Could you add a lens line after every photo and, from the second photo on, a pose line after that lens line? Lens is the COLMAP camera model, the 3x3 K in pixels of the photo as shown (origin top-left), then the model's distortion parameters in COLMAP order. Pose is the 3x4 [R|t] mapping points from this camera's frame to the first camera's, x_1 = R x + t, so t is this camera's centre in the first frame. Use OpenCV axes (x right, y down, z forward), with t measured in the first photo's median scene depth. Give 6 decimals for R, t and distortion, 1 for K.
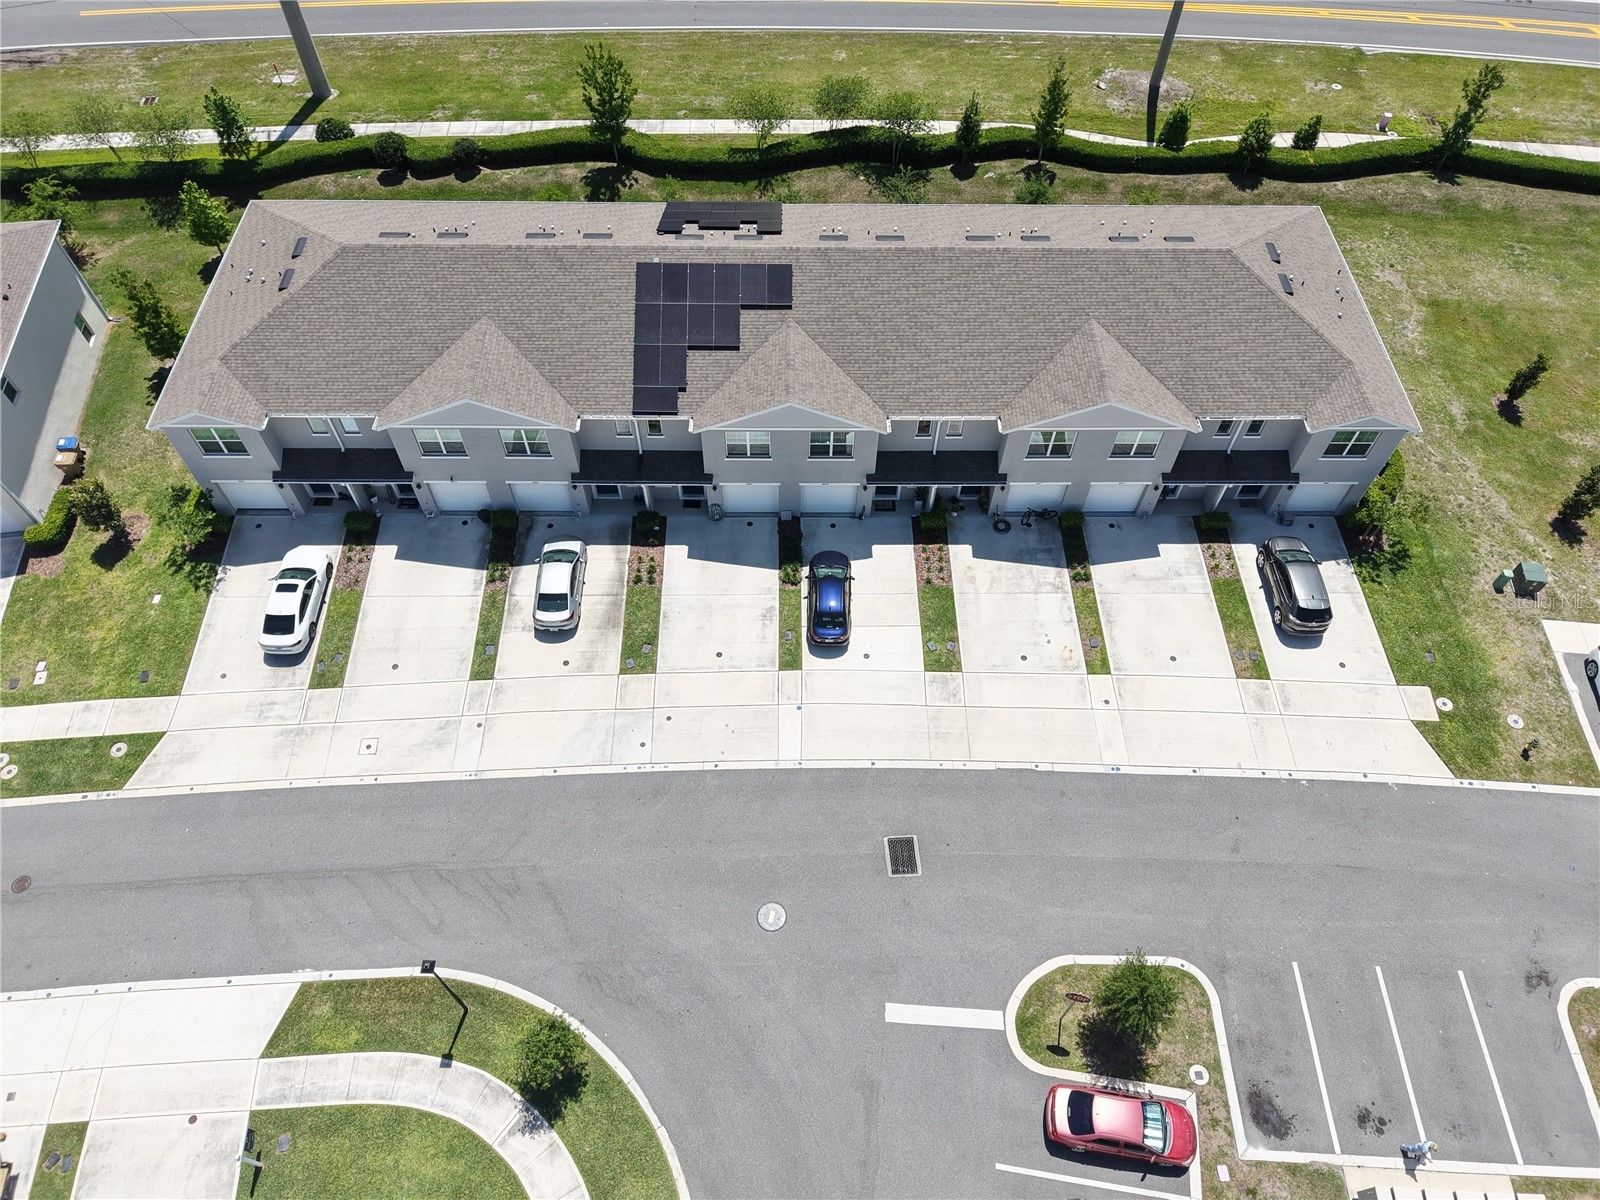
lens RADIAL K [[1092.6, 0, 800.0], [0, 1092.6, 600.0], [0, 0, 1]] dist [0.051741, -0.059677]
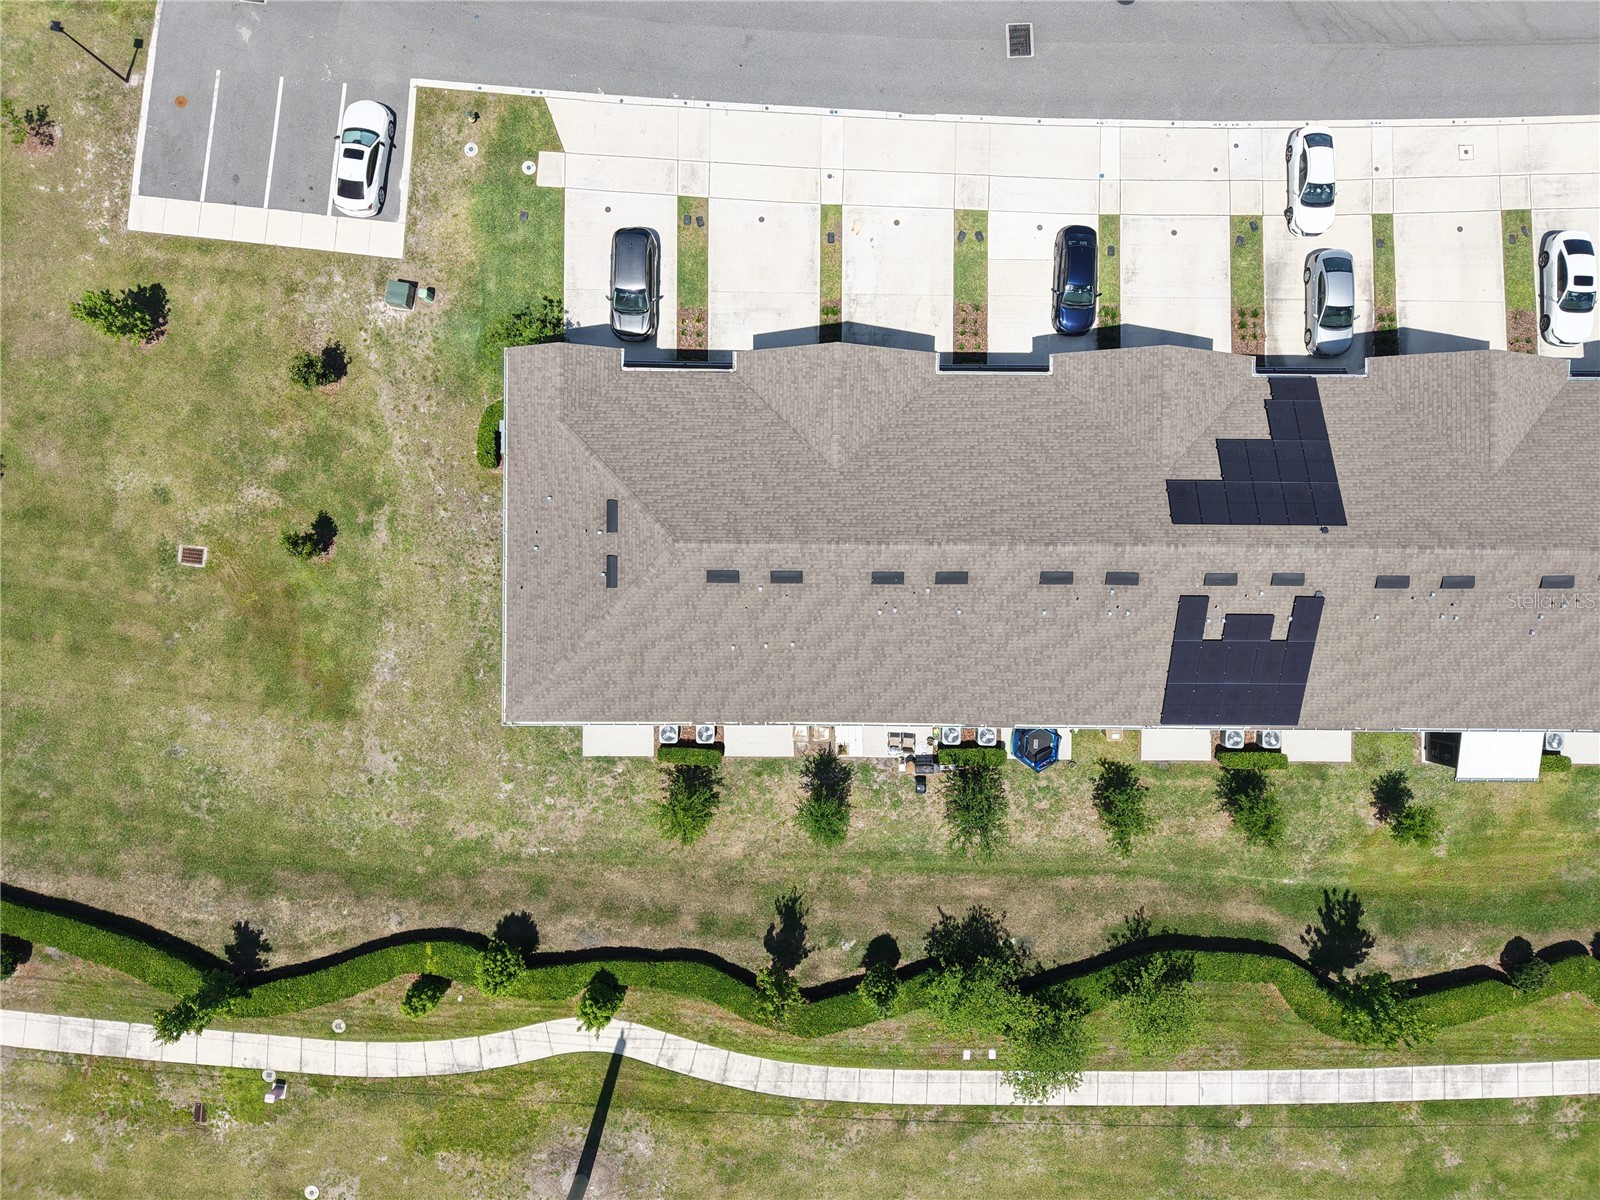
lens RADIAL K [[1125.0, 0, 800.0], [0, 1125.0, 600.0], [0, 0, 1]] dist [-0.000048, 0.006242]
pose [[-0.999326, -0.018970, -0.031433, 0.324007], [-0.002888, -0.812892, 0.582407, -0.890453], [-0.036600, 0.582105, 0.812290, 0.307461]]
